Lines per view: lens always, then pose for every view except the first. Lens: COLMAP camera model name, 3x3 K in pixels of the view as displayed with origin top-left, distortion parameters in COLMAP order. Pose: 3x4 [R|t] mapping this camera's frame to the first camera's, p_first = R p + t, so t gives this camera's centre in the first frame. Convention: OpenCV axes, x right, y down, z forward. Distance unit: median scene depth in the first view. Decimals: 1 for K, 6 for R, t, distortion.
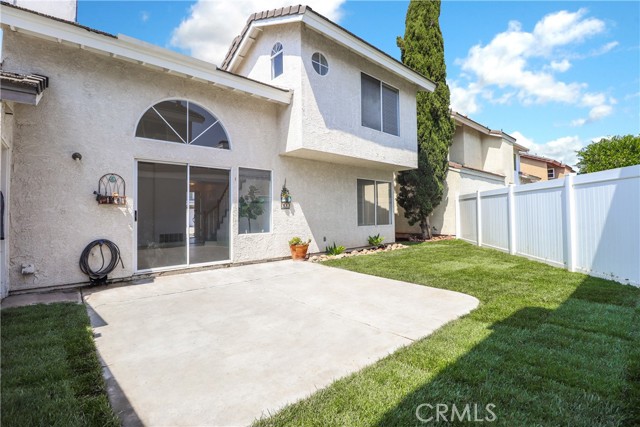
lens RADIAL K [[296.5, 0, 322.2], [0, 296.5, 204.9], [0, 0, 1]] dist [-0.000154, -0.011488]
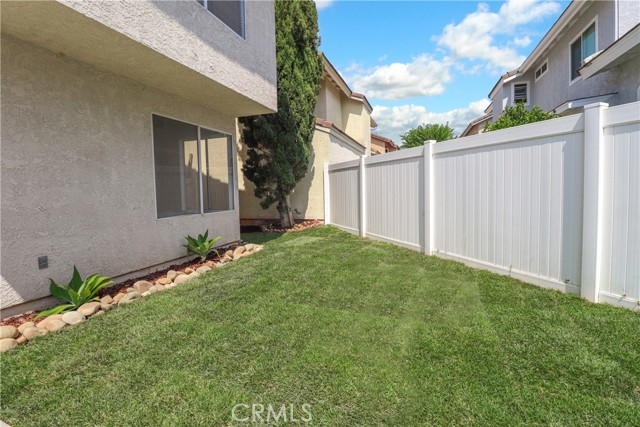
lens RADIAL K [[296.5, 0, 322.2], [0, 296.5, 204.9], [0, 0, 1]] dist [-0.000154, -0.011488]
pose [[0.875568, -0.032106, 0.482027, 0.096526], [-0.003501, 0.997341, 0.072788, 0.012968], [-0.483082, -0.065418, 0.873128, 0.373755]]
